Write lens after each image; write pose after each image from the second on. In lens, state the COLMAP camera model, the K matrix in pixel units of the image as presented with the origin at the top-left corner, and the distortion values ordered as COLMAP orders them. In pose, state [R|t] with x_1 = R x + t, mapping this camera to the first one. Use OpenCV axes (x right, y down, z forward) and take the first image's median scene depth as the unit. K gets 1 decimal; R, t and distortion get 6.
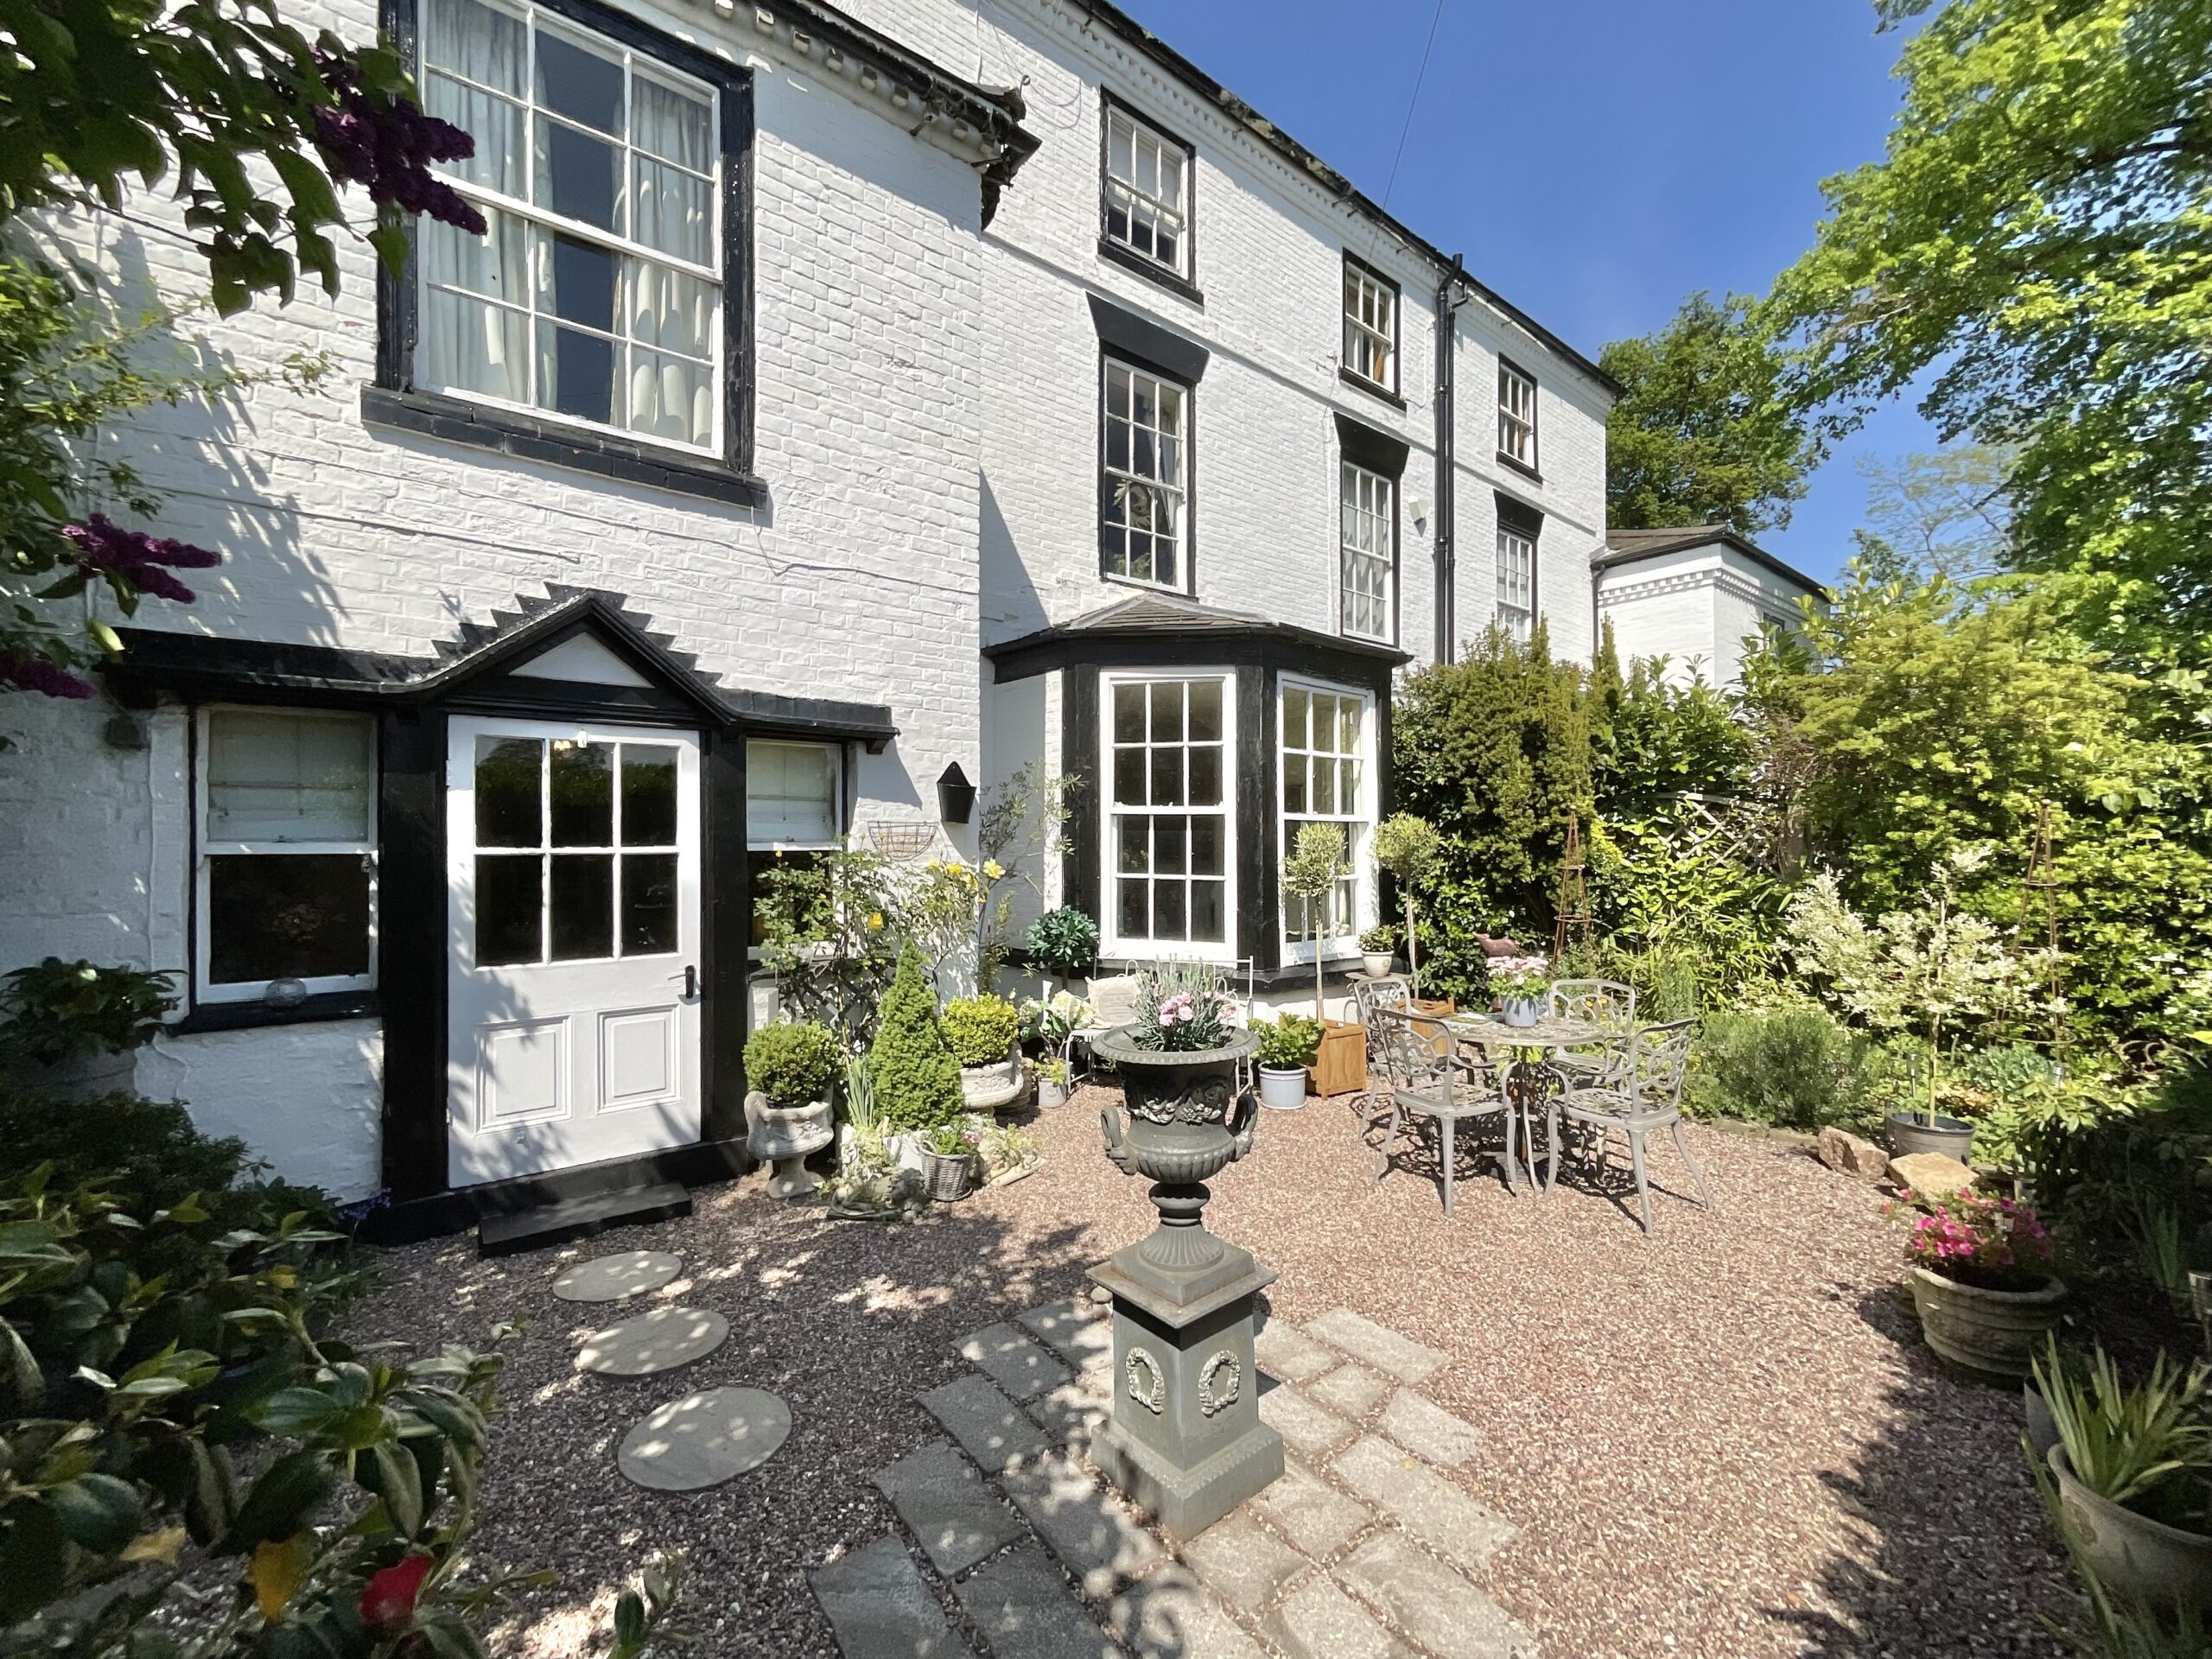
lens RADIAL K [[901.5, 0, 1099.8], [0, 901.5, 840.8], [0, 0, 1]] dist [-0.001422, -0.000524]
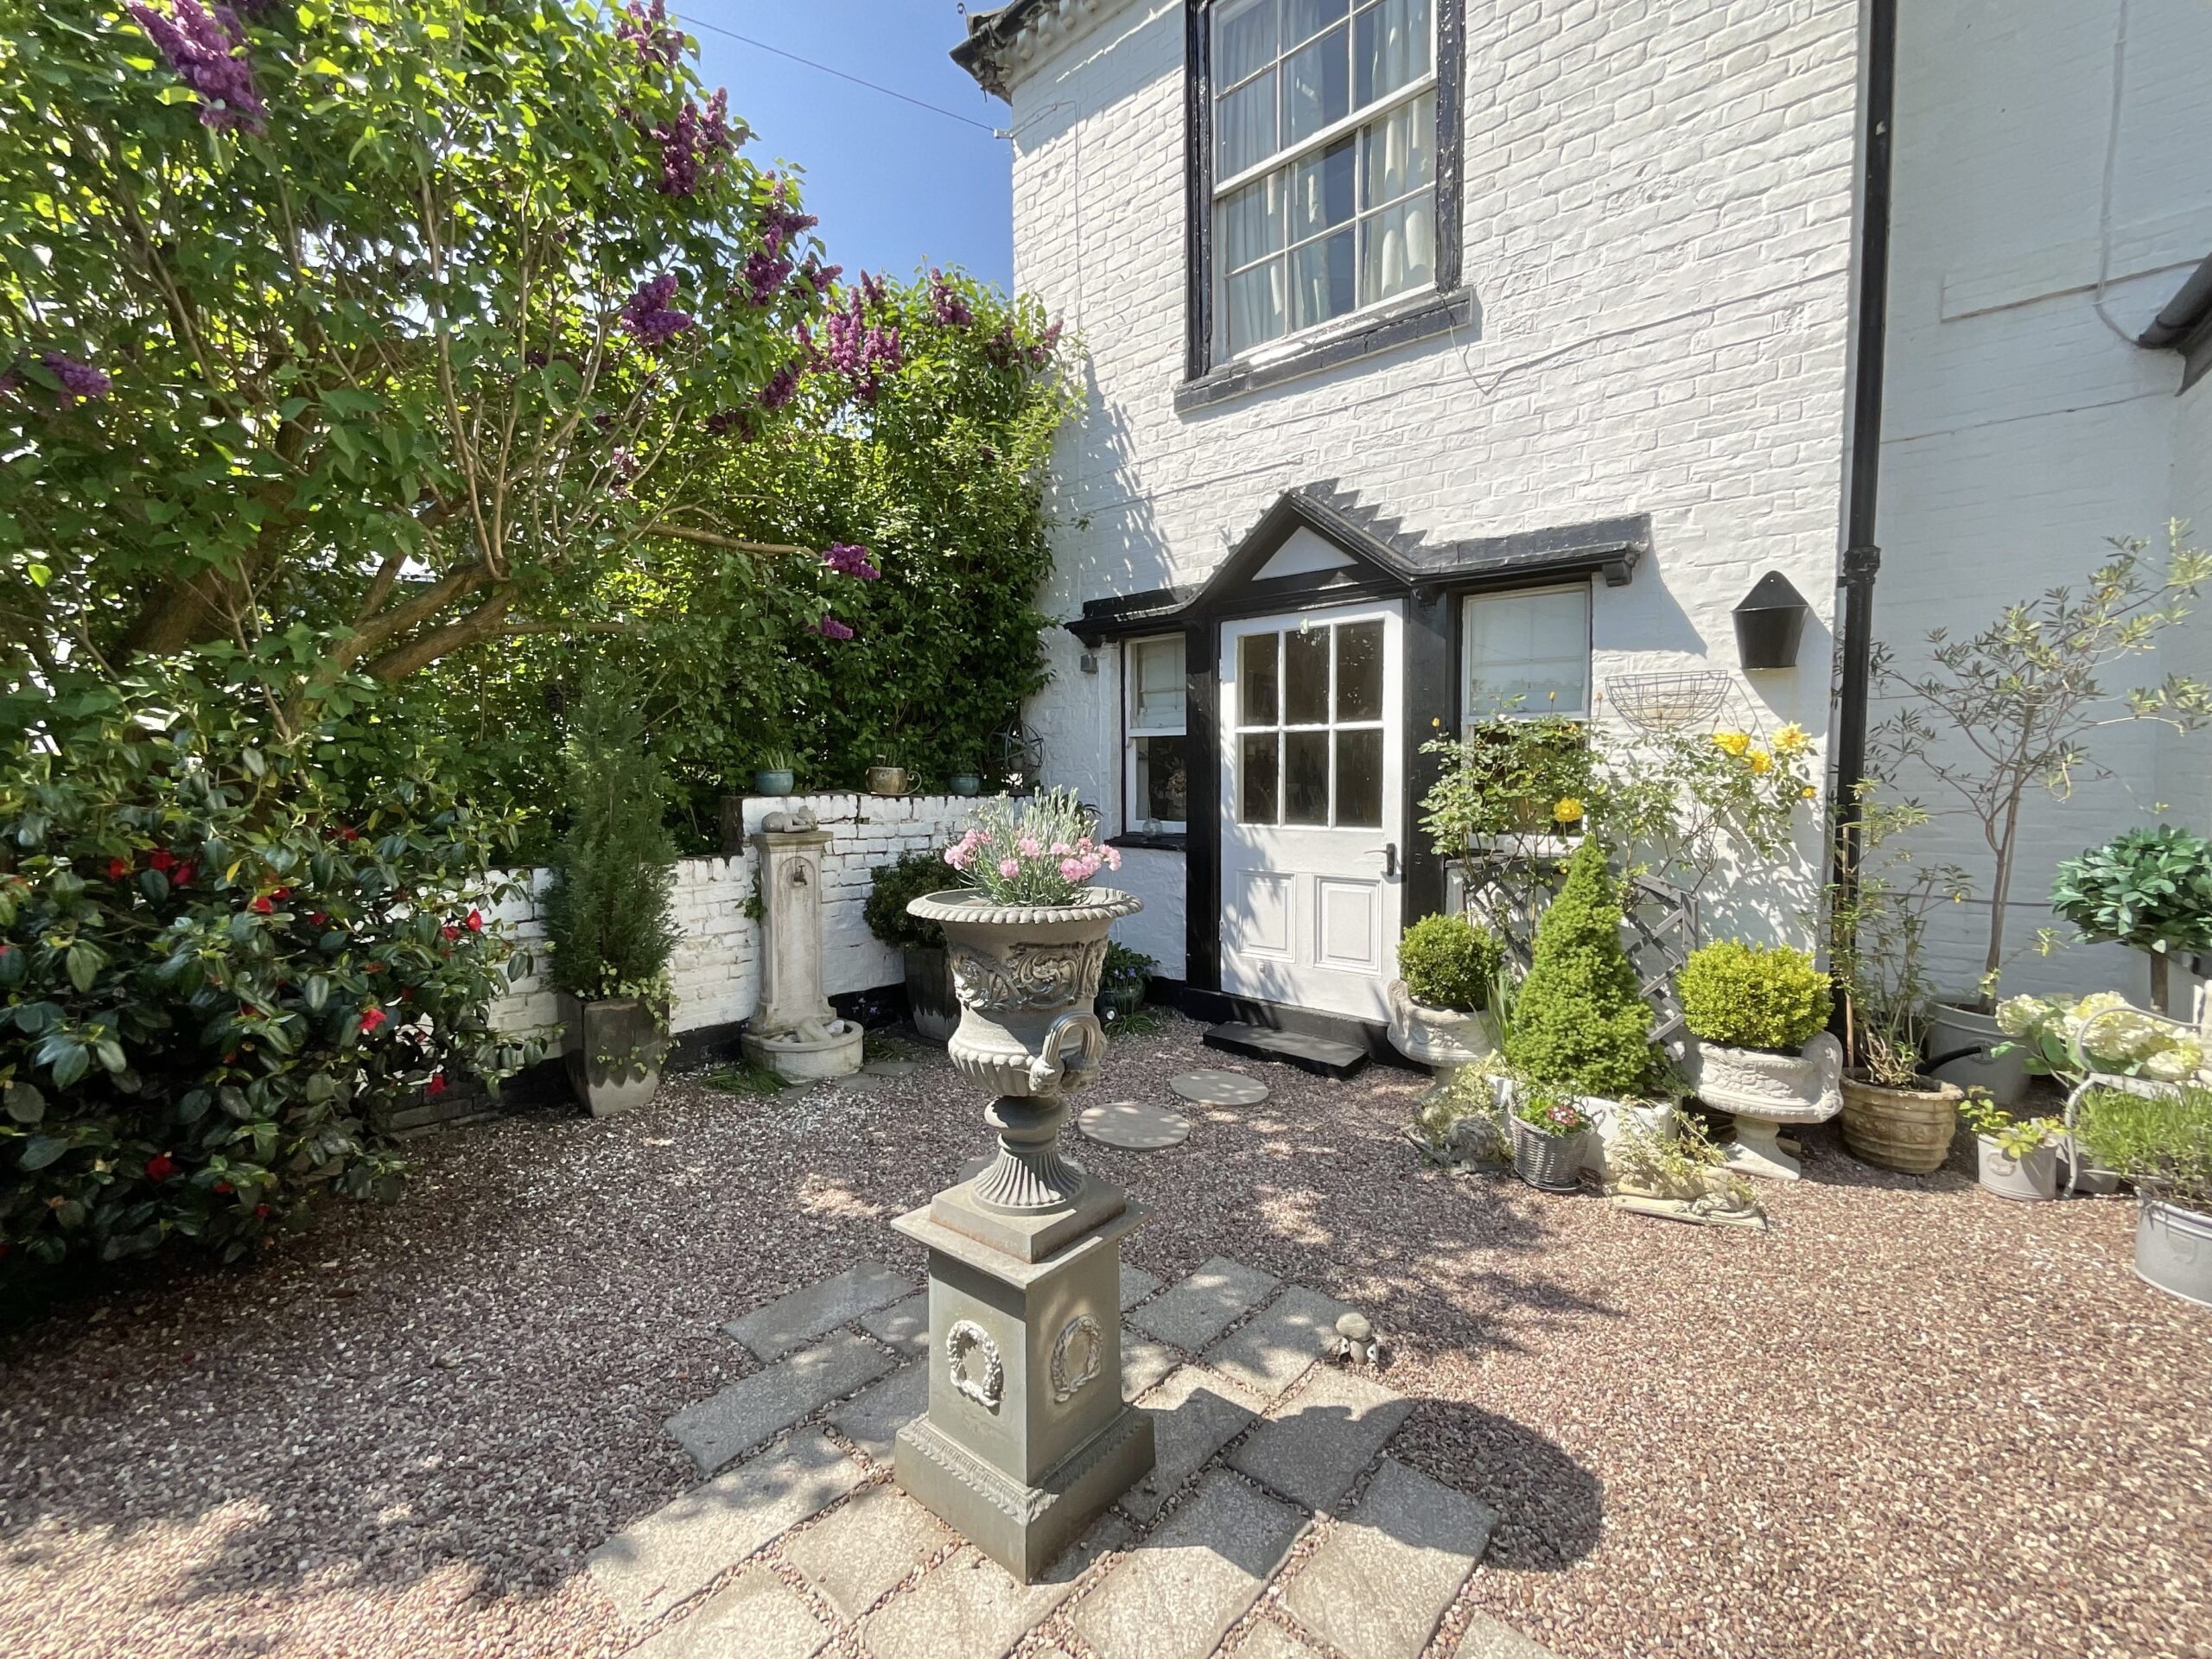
lens RADIAL K [[901.5, 0, 1107.7], [0, 901.5, 825.6], [0, 0, 1]] dist [-0.001422, -0.000524]
pose [[0.217529, 0.061431, -0.974119, 0.430711], [0.010384, 0.997815, 0.065244, 0.052196], [0.975999, -0.024308, 0.216416, 0.488019]]
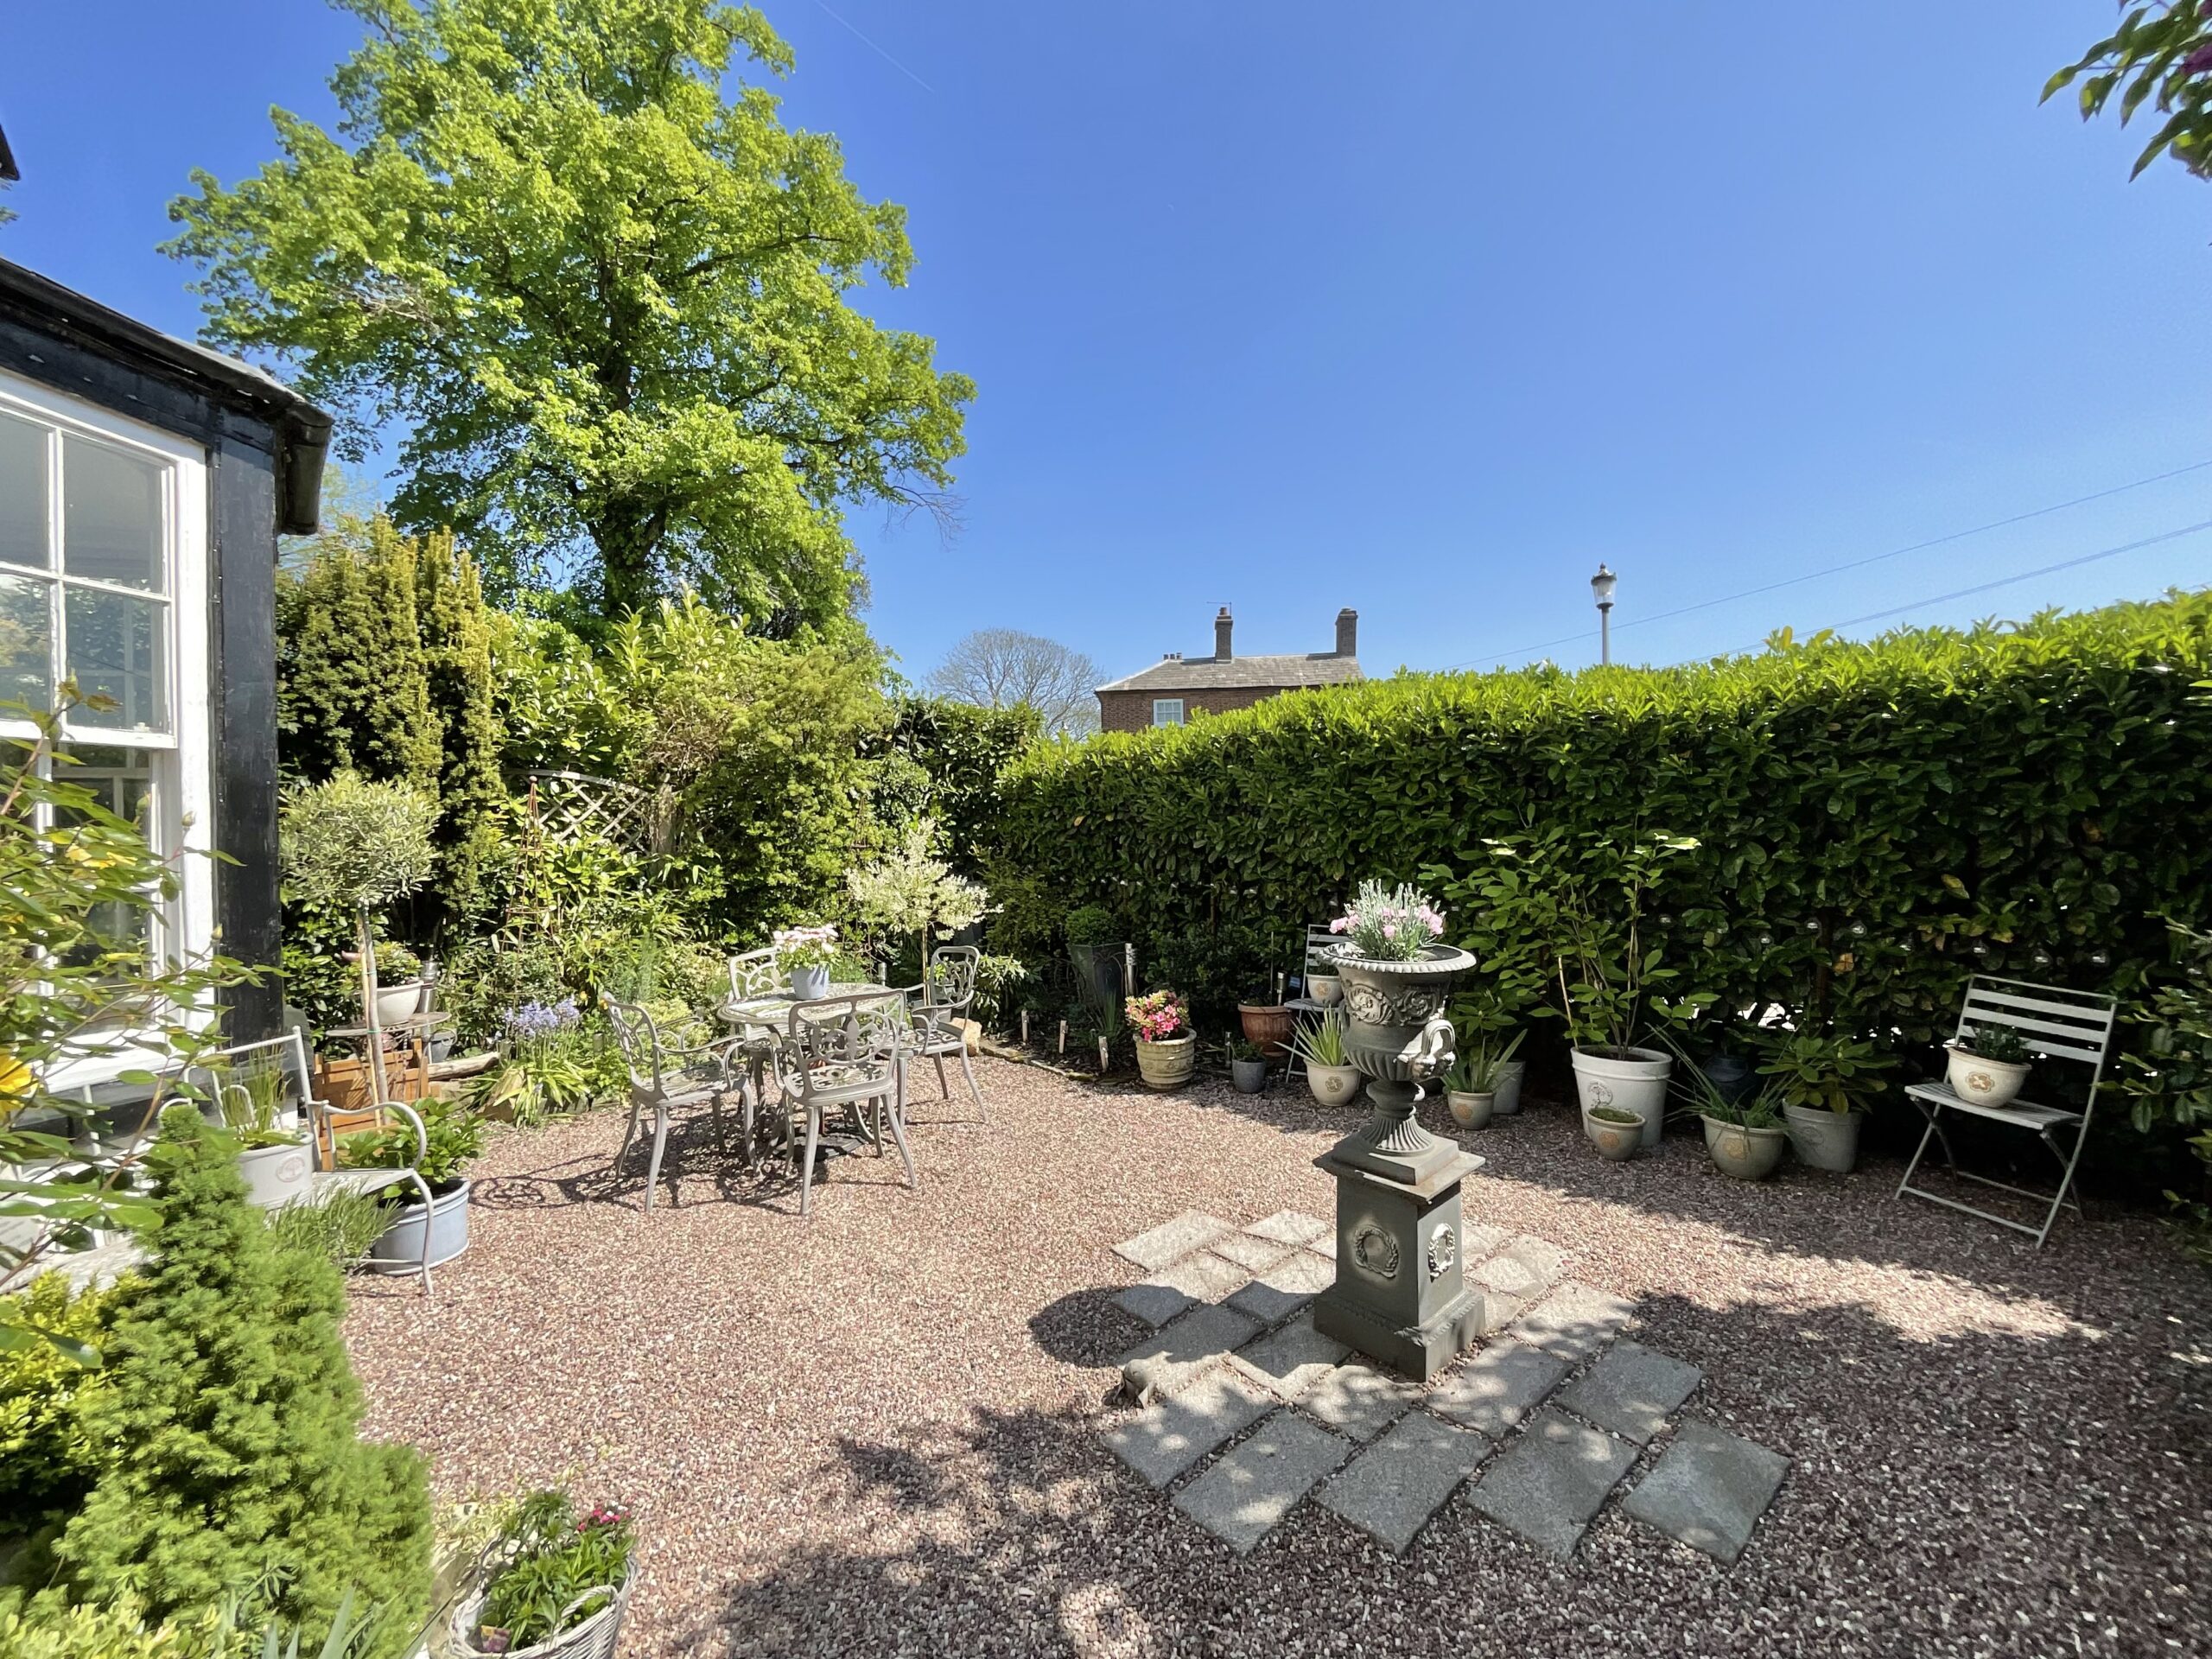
lens RADIAL K [[901.5, 0, 1108.2], [0, 901.5, 830.8], [0, 0, 1]] dist [-0.001422, -0.000524]
pose [[-0.098397, 0.001165, 0.995147, -0.546245], [0.014131, 0.999900, 0.000227, 0.028029], [-0.995047, 0.014084, -0.098404, 0.786201]]
